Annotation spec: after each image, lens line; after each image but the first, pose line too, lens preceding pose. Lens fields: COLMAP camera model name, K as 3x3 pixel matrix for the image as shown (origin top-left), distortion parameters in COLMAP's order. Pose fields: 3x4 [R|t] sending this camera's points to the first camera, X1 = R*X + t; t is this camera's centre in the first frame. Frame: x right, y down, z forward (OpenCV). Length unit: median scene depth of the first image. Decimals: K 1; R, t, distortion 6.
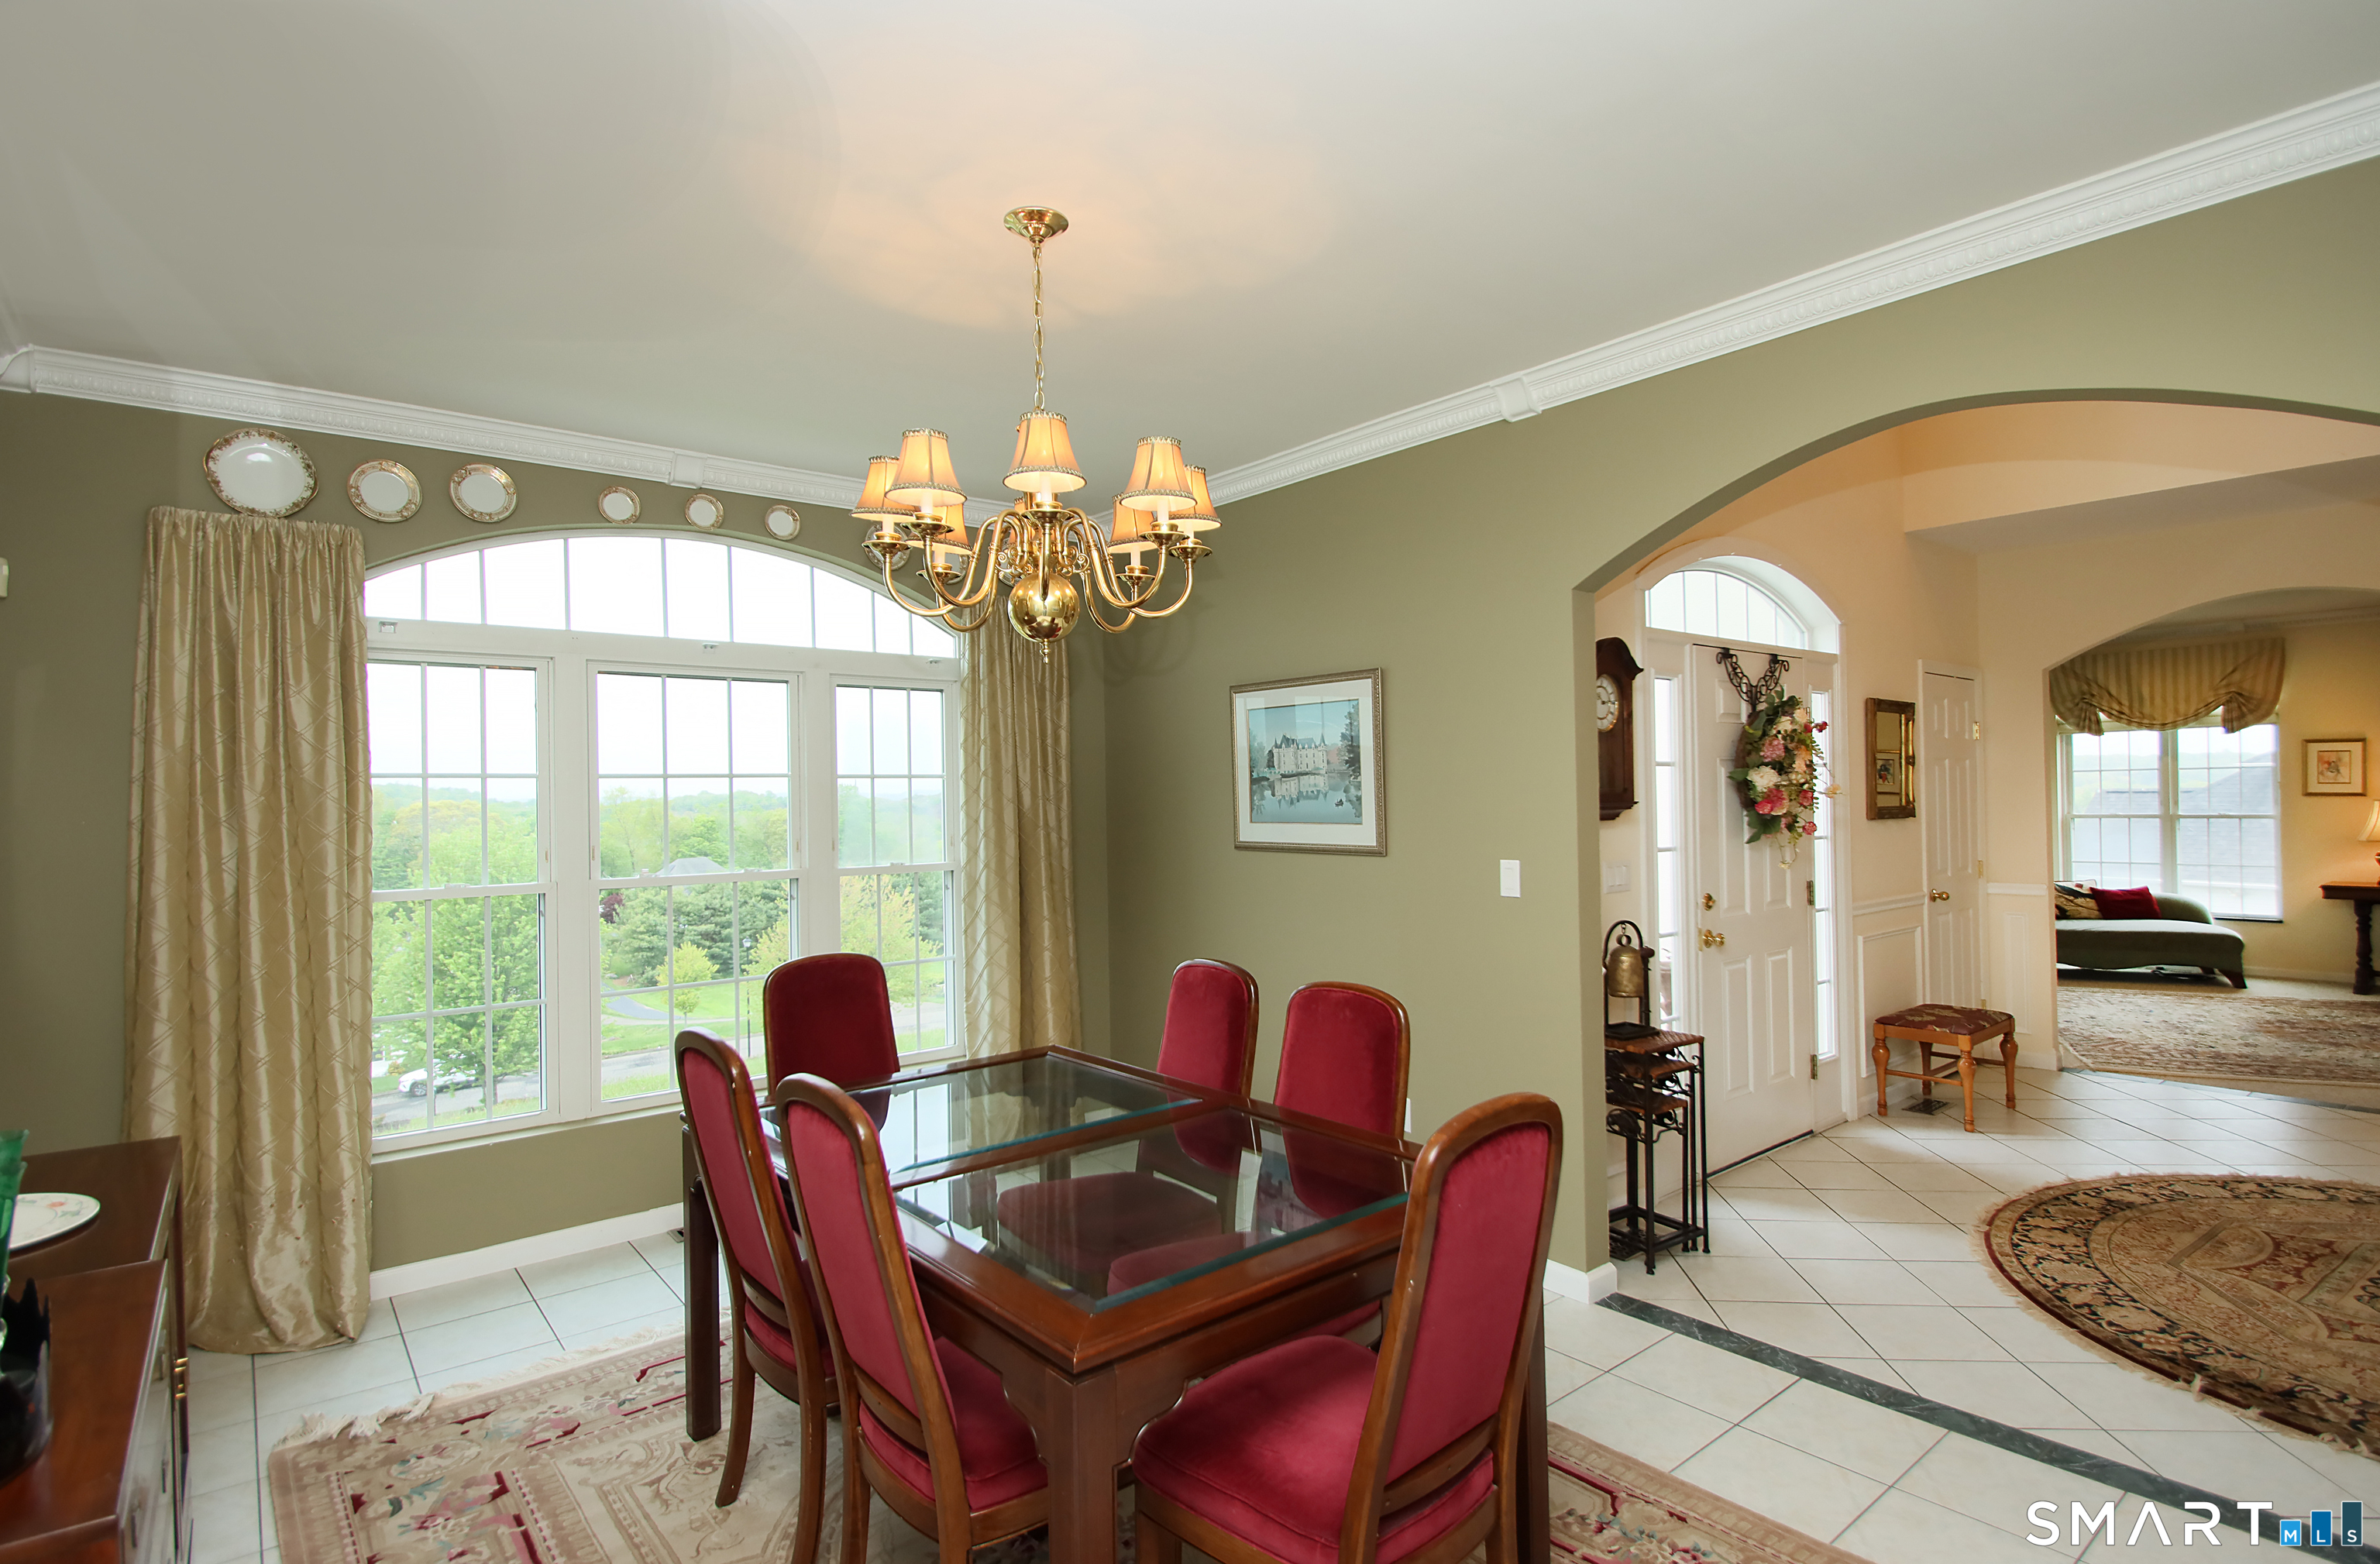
lens RADIAL K [[1185.0, 0, 1218.0], [0, 1185.0, 789.2], [0, 0, 1]] dist [-0.004279, -0.001259]
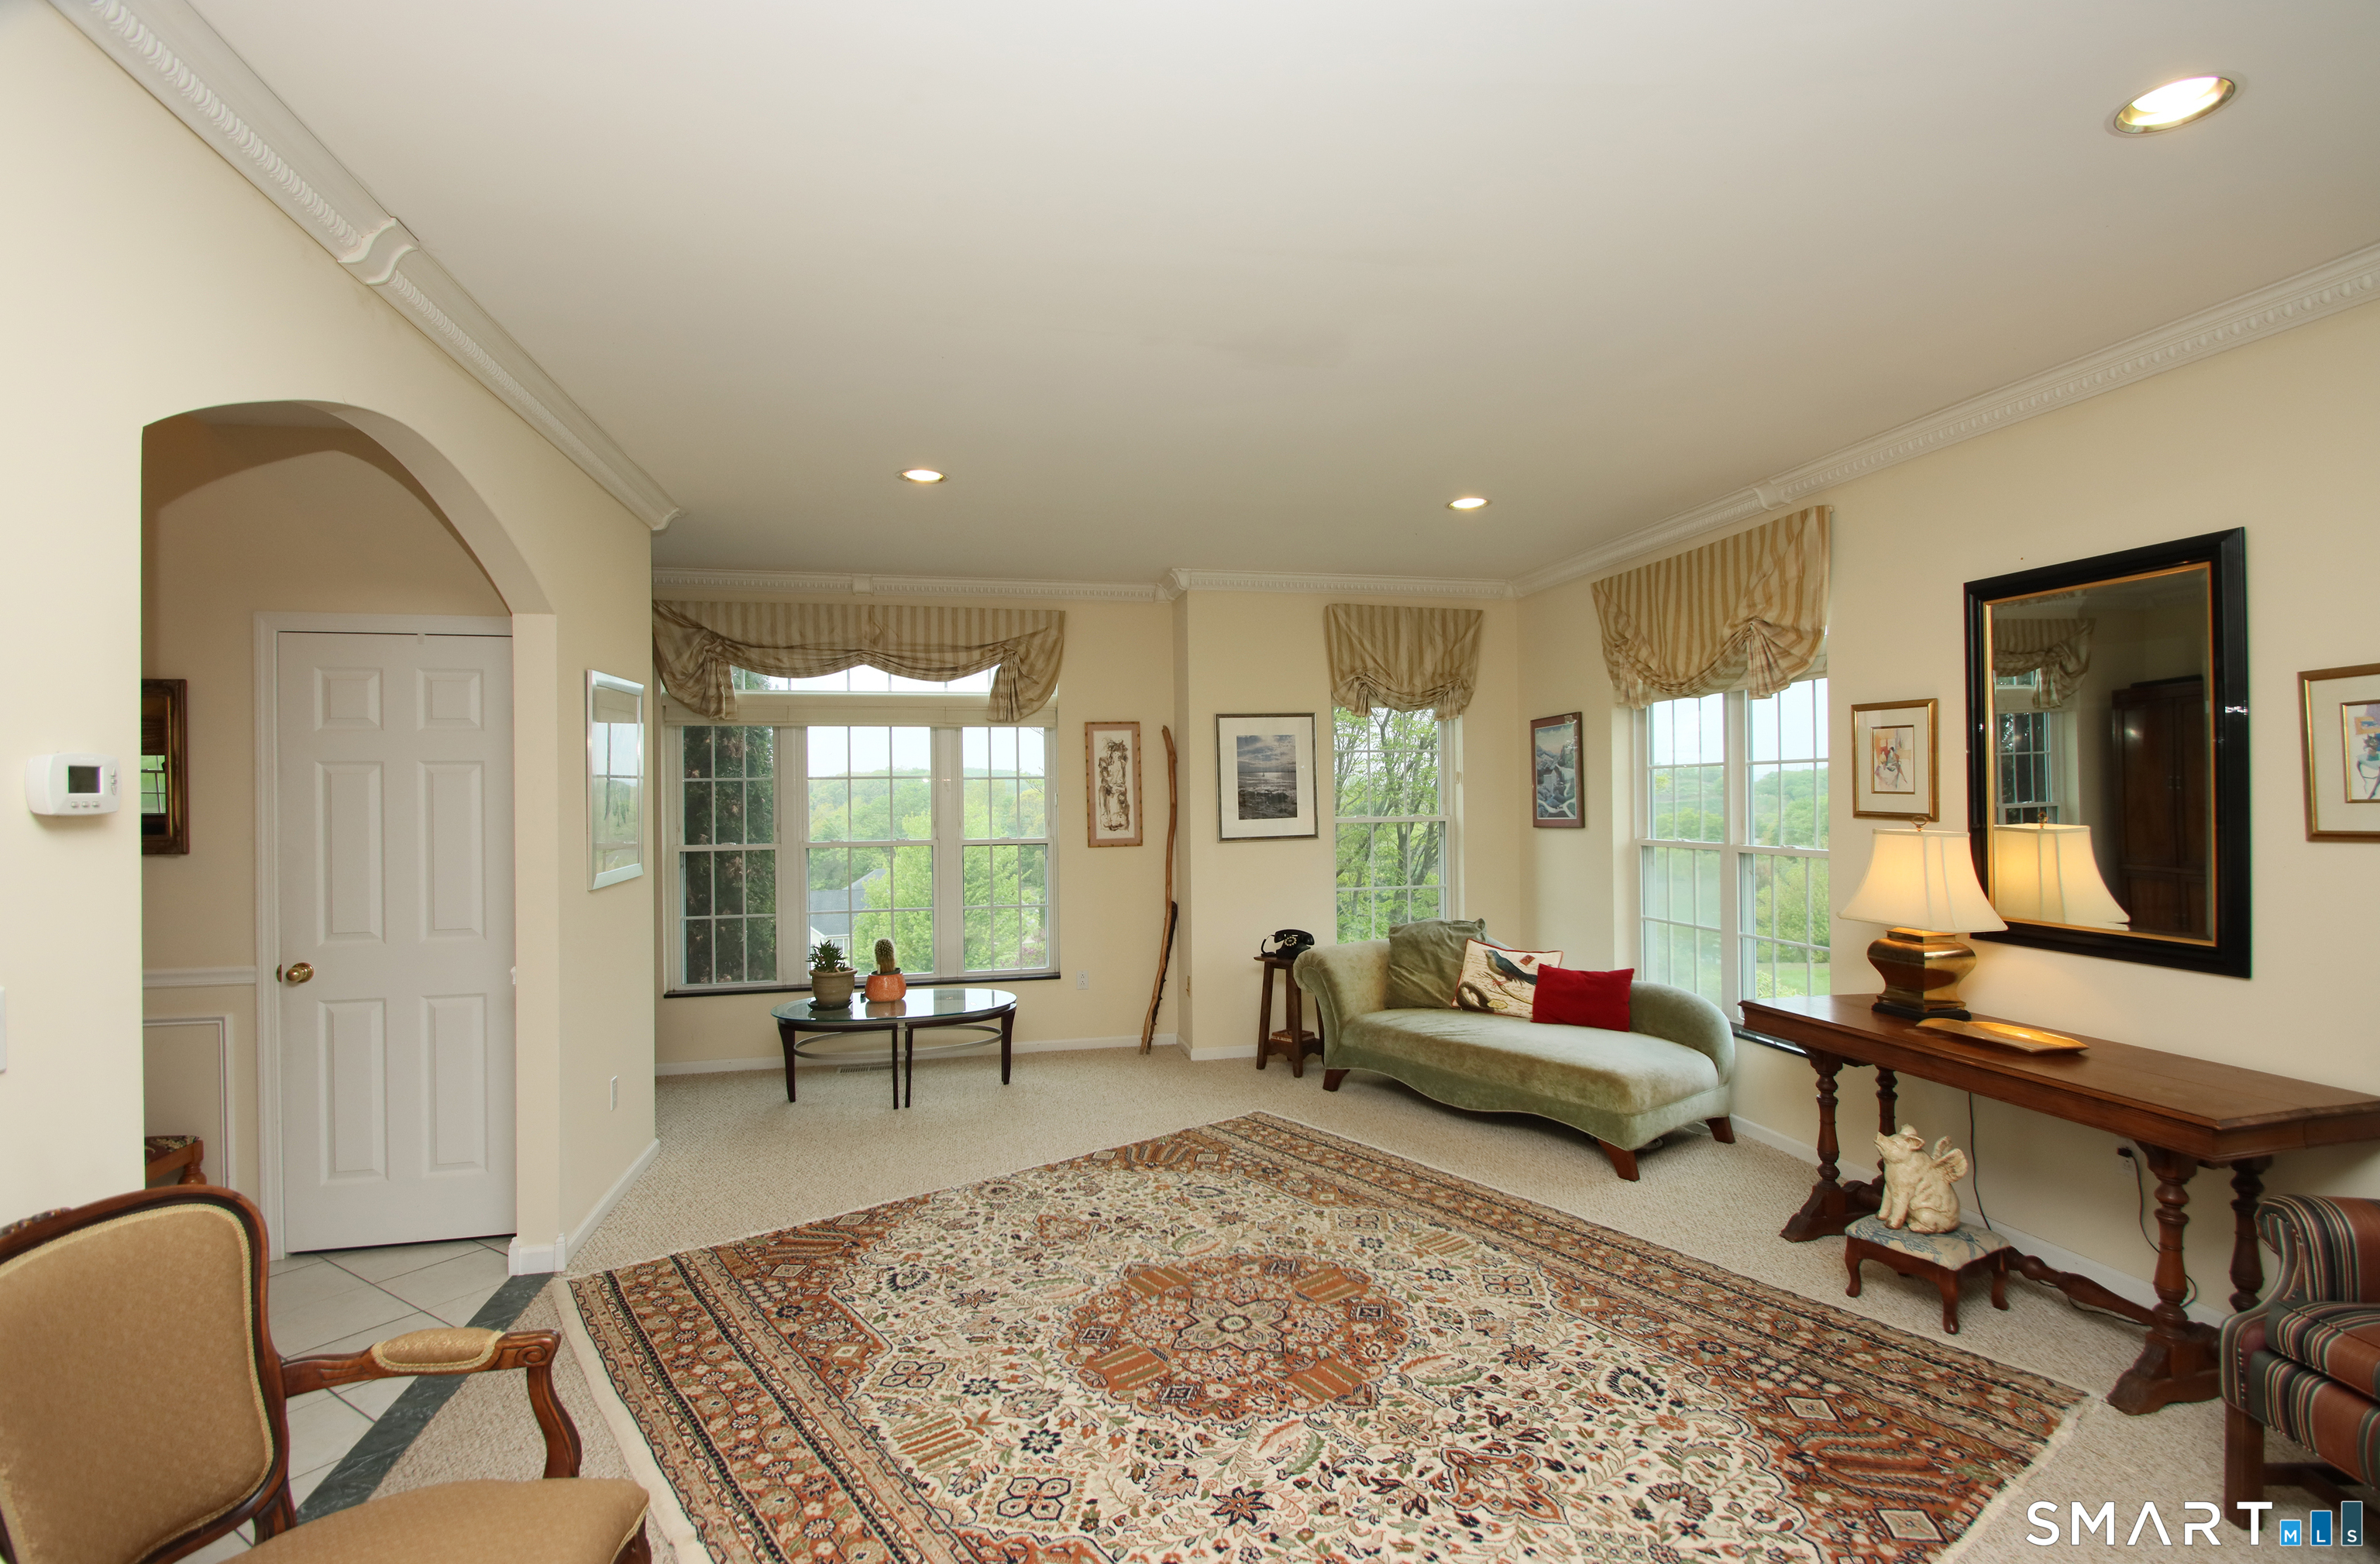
lens RADIAL K [[1094.0, 0, 1190.0], [0, 1094.0, 782.0], [0, 0, 1]] dist [-0.000406, -0.000010]
pose [[0.894354, 0.000225, -0.447360, 0.889794], [-0.000363, 1.000000, -0.000224, -0.009234], [0.447359, 0.000363, 0.894354, 0.459012]]
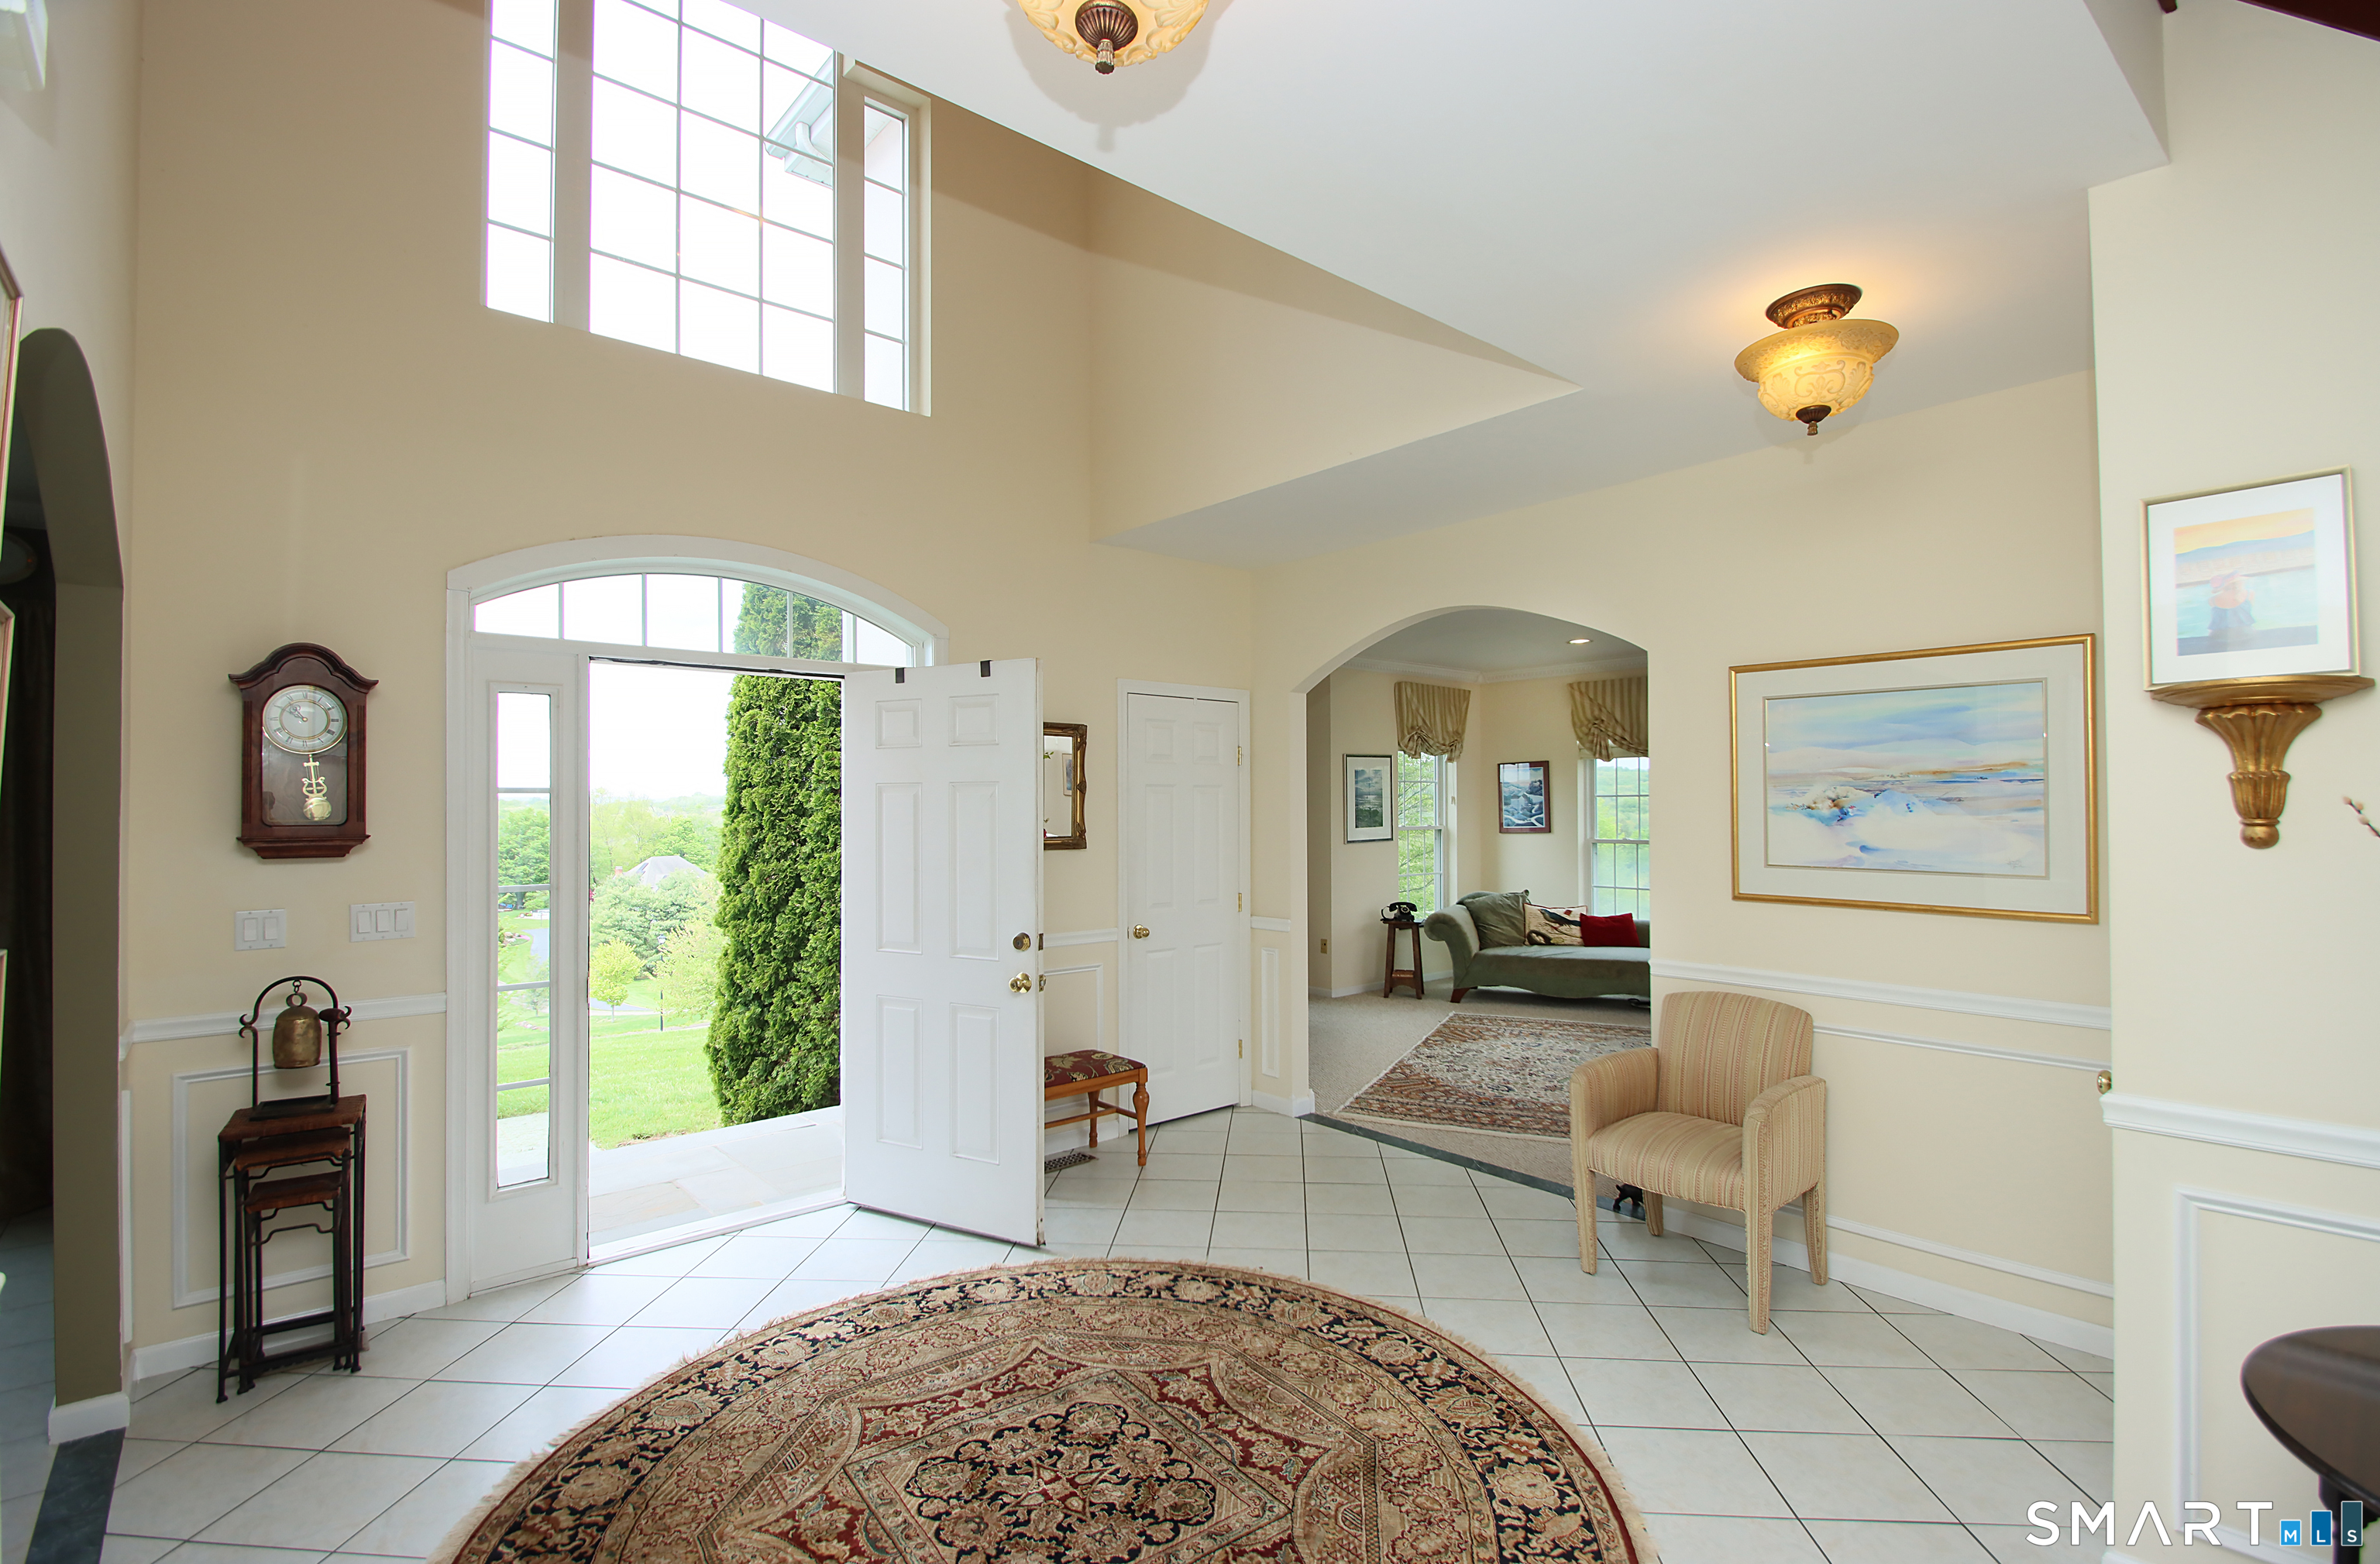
lens RADIAL K [[1084.5, 0, 1190.0], [0, 1084.5, 782.0], [0, 0, 1]] dist [0.032527, -0.000072]
pose [[0.999934, 0.011277, -0.001973, 0.444532], [-0.011306, 0.999825, -0.014934, -0.011379], [0.001804, 0.014955, 0.999887, 0.088653]]
